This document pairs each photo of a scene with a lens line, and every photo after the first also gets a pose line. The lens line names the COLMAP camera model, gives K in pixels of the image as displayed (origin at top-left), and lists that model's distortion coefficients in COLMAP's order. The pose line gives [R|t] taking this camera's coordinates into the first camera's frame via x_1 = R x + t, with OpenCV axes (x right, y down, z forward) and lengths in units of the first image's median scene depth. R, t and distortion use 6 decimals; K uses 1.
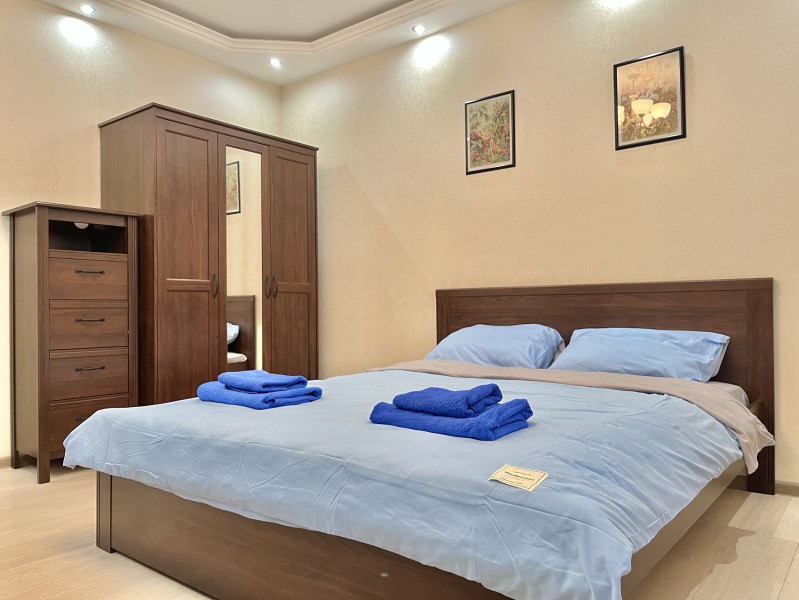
lens RADIAL K [[606.8, 0, 398.5], [0, 606.8, 297.2], [0, 0, 1]] dist [0.031865, -0.047576]
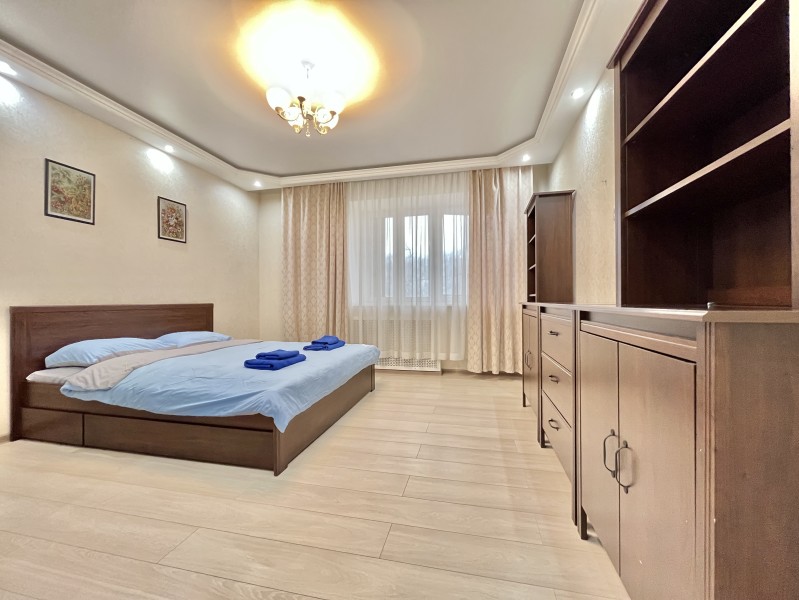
lens RADIAL K [[322.8, 0, 396.4], [0, 322.8, 303.8], [0, 0, 1]] dist [-0.003739, 0.000227]
pose [[-0.417585, 0.018760, 0.908444, -0.972427], [0.011355, 0.999817, -0.015427, 0.000358], [-0.908567, 0.003874, -0.417721, 0.759217]]
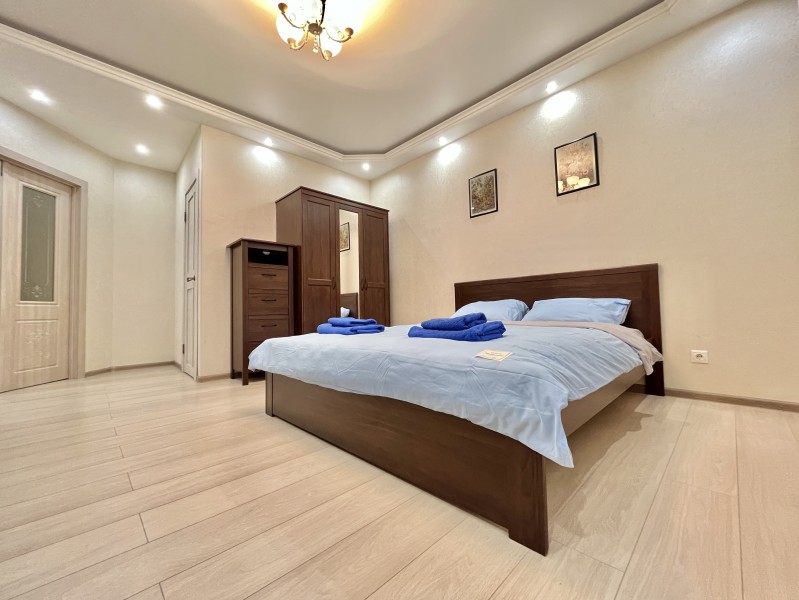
lens RADIAL K [[322.8, 0, 403.5], [0, 322.8, 297.7], [0, 0, 1]] dist [-0.003739, 0.000227]
pose [[0.993355, -0.017708, -0.113723, 0.025466], [0.014568, 0.999491, -0.028378, 0.067660], [0.114168, 0.026533, 0.993107, 0.054037]]
